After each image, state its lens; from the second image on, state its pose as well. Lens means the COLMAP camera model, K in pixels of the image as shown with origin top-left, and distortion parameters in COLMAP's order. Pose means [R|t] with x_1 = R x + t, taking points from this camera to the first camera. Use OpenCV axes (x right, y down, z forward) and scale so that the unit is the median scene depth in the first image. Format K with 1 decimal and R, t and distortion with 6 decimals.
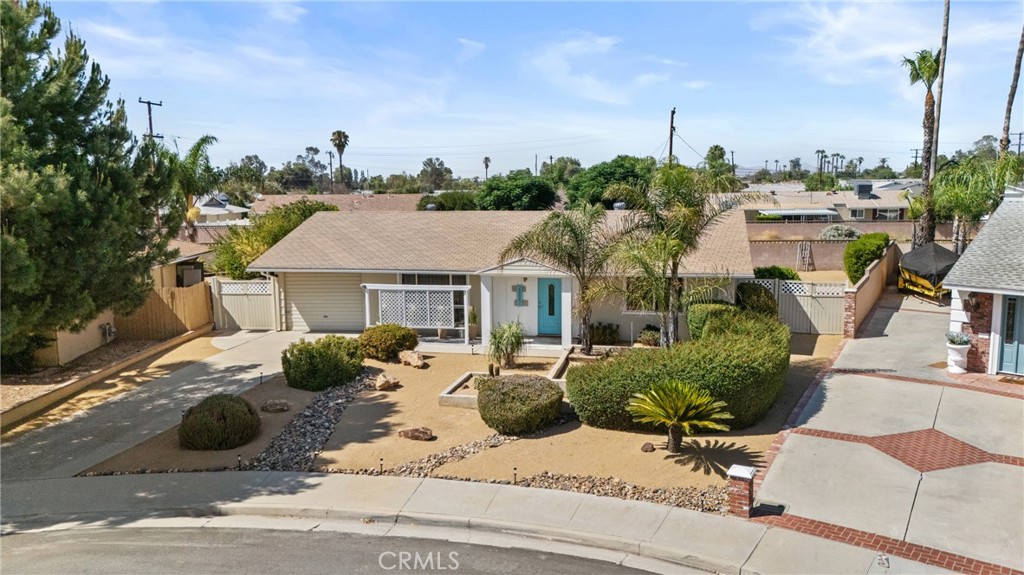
lens RADIAL K [[745.7, 0, 512.0], [0, 745.7, 287.5], [0, 0, 1]] dist [0.076911, -0.078030]
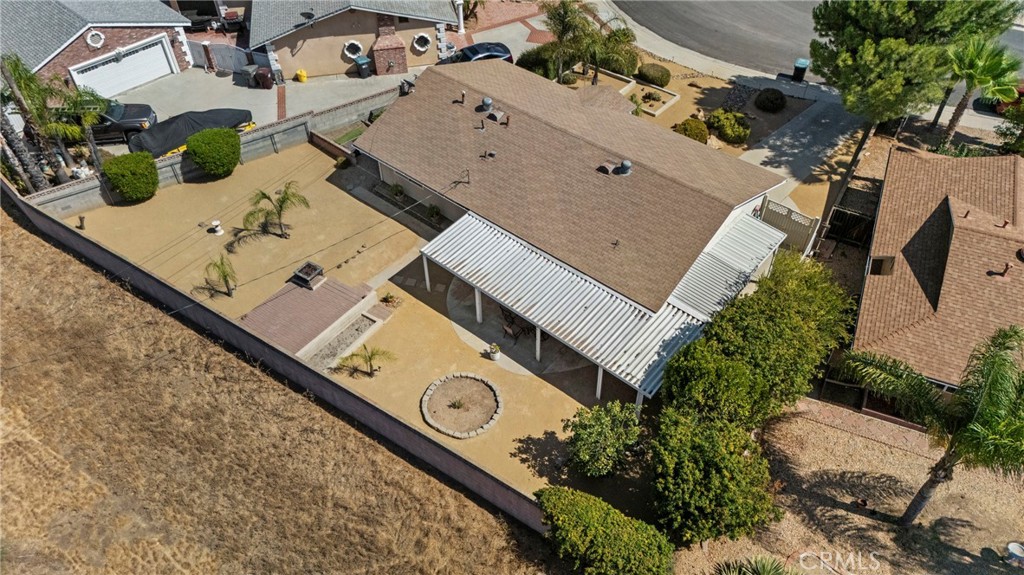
lens RADIAL K [[745.7, 0, 512.0], [0, 745.7, 287.5], [0, 0, 1]] dist [0.076911, -0.078030]
pose [[-0.883071, -0.325176, 0.338298, -0.637628], [0.072775, 0.617318, 0.783340, -1.357329], [-0.463561, 0.716365, -0.521471, 2.943804]]
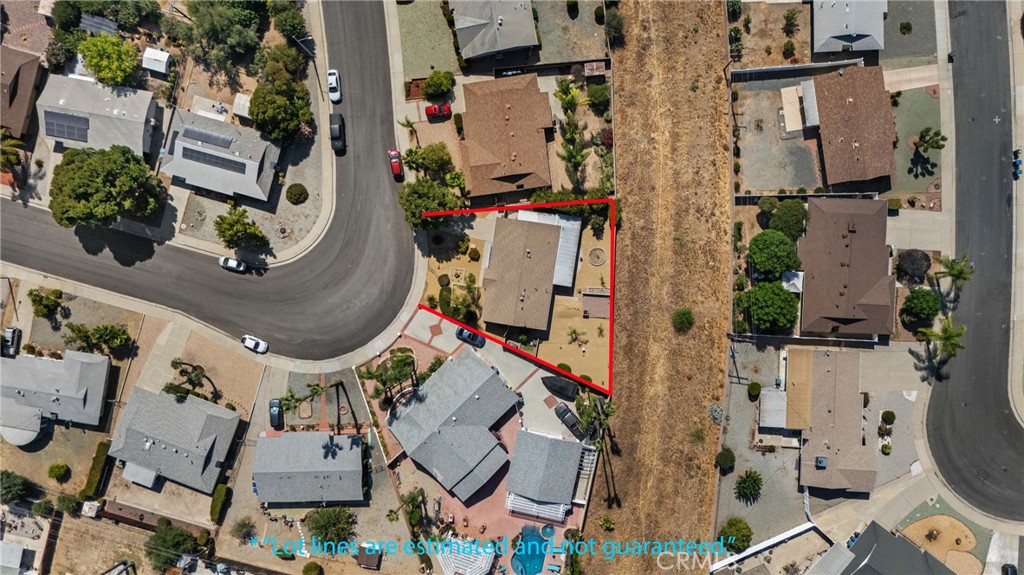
lens RADIAL K [[745.7, 0, 512.0], [0, 745.7, 287.5], [0, 0, 1]] dist [0.076911, -0.078030]
pose [[0.068512, 0.997649, 0.001266, 0.108701], [-0.074813, 0.003872, 0.997190, -6.689677], [0.994841, -0.068415, 0.074902, 1.079372]]
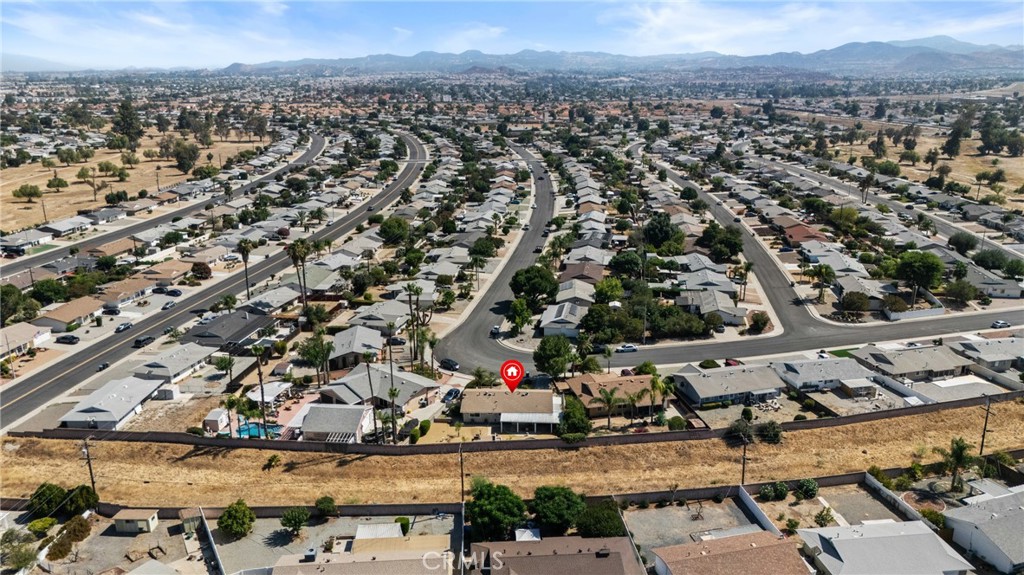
lens RADIAL K [[745.7, 0, 512.0], [0, 745.7, 287.5], [0, 0, 1]] dist [0.076911, -0.078030]
pose [[-0.984323, 0.054012, -0.167900, 1.203327], [-0.018015, 0.916189, 0.400342, -4.288903], [0.175451, 0.397091, -0.900853, 8.269942]]
